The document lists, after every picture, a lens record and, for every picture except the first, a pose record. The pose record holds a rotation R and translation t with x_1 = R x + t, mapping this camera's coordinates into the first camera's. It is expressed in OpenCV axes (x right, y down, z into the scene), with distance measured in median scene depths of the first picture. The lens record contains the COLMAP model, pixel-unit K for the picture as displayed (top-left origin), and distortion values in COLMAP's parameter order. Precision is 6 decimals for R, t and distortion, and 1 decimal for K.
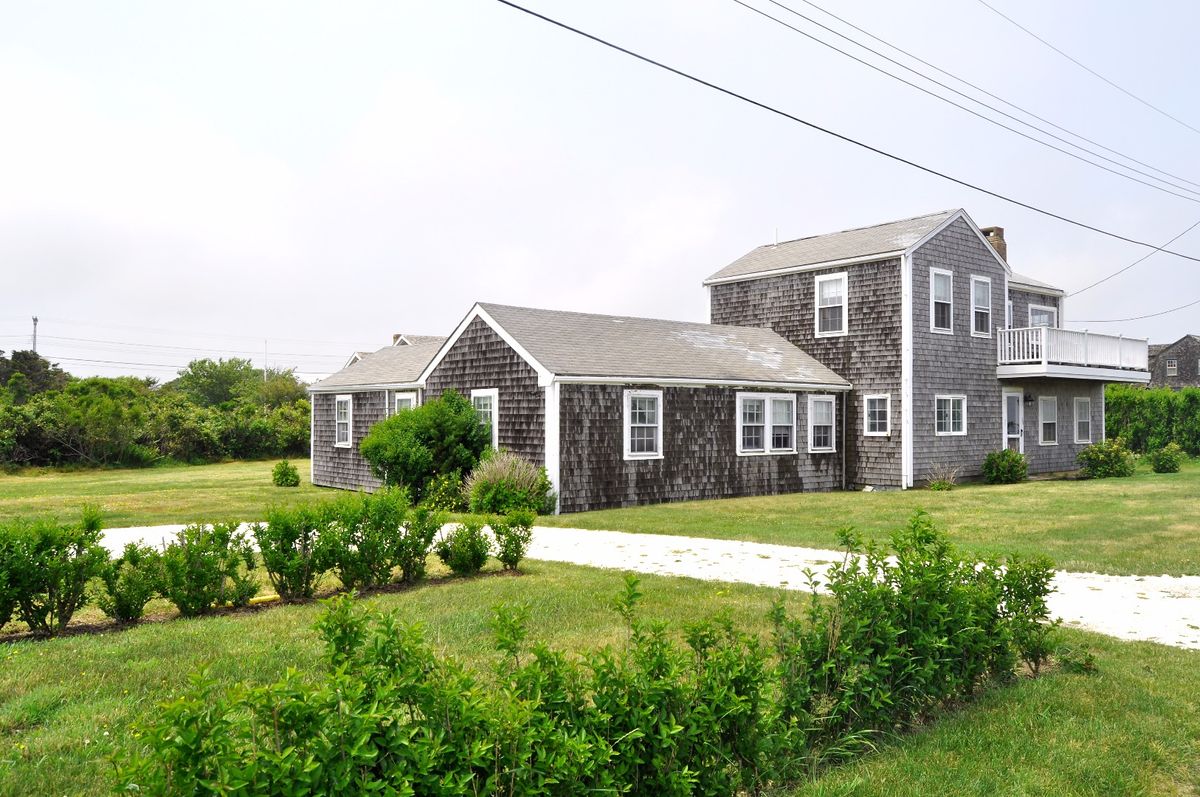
lens RADIAL K [[919.5, 0, 602.1], [0, 919.5, 394.7], [0, 0, 1]] dist [-0.009353, 0.009944]
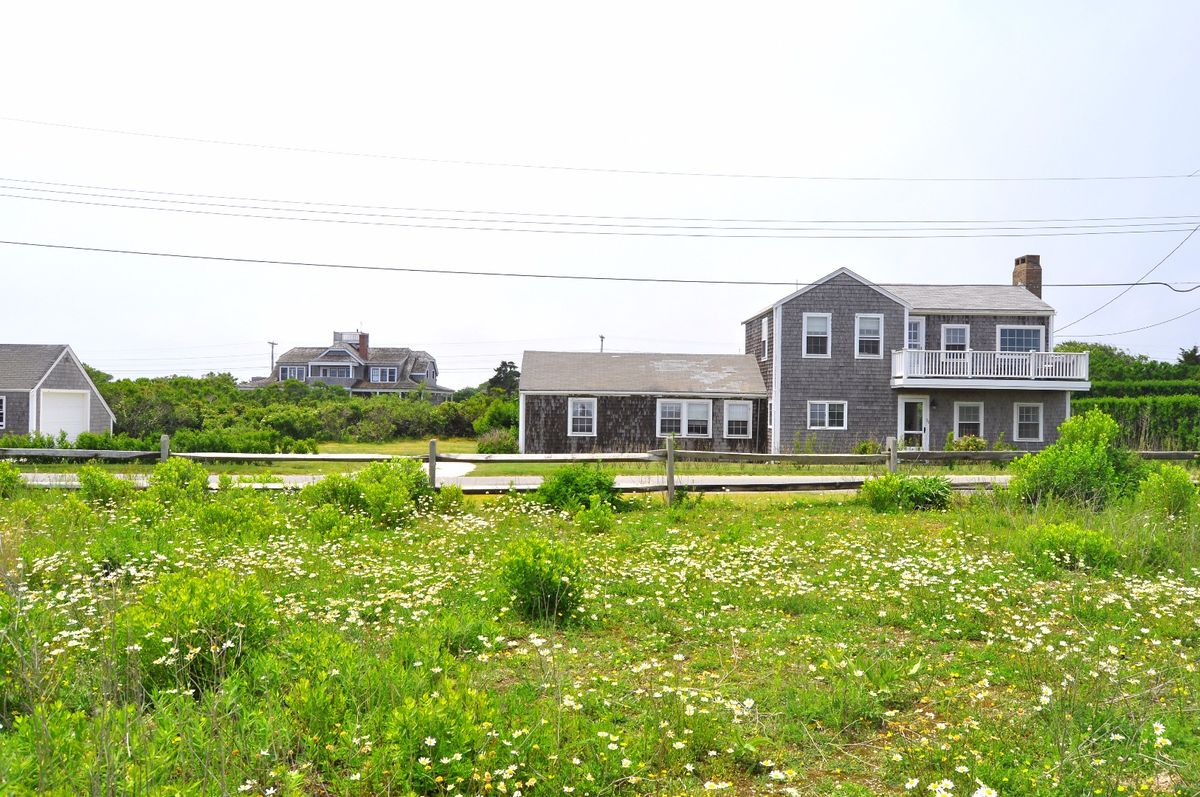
lens RADIAL K [[919.5, 0, 600.0], [0, 919.5, 400.1], [0, 0, 1]] dist [-0.009353, 0.009944]
pose [[0.794051, 0.005196, -0.607829, 1.064848], [0.000764, 0.999954, 0.009546, -0.016207], [0.607851, -0.008044, 0.794010, -0.377231]]
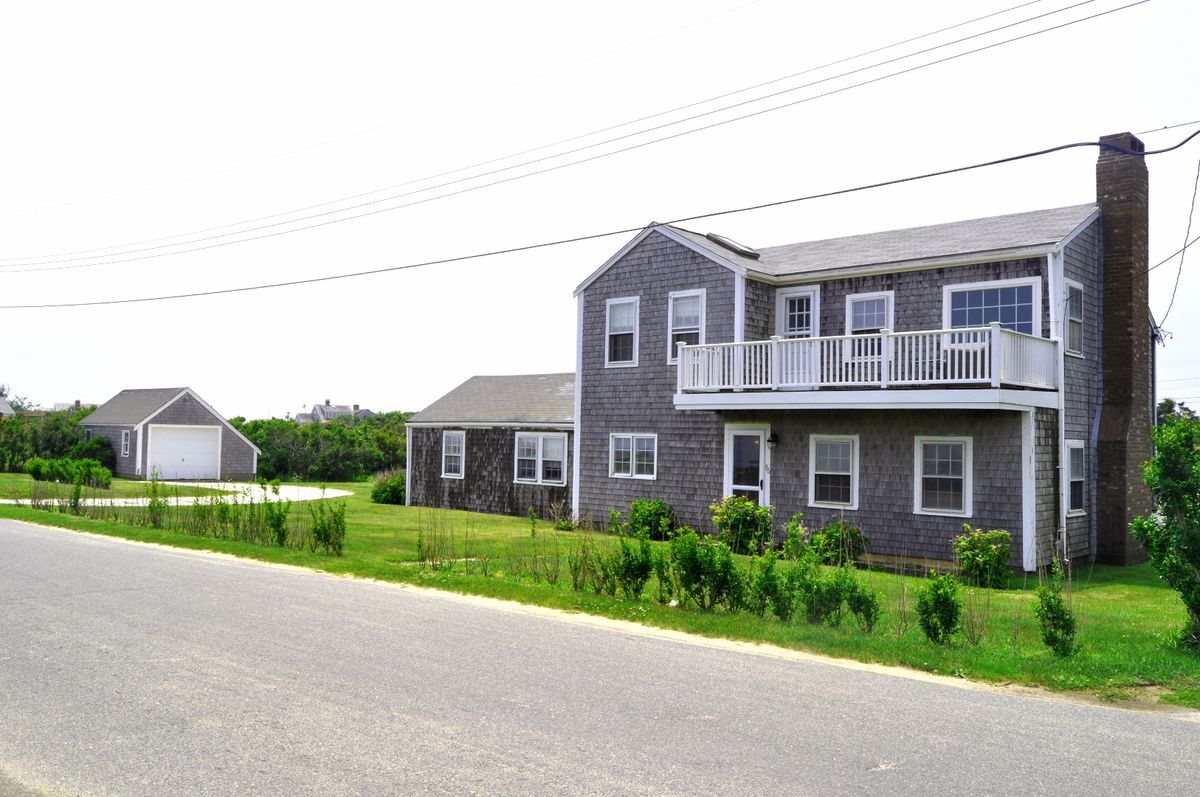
lens RADIAL K [[958.0, 0, 599.6], [0, 958.0, 403.1], [0, 0, 1]] dist [-0.033276, -0.002051]
pose [[0.144399, -0.034505, -0.988918, 1.444494], [0.000391, 0.999394, -0.034814, 0.003466], [0.989519, 0.004641, 0.144325, 0.917528]]
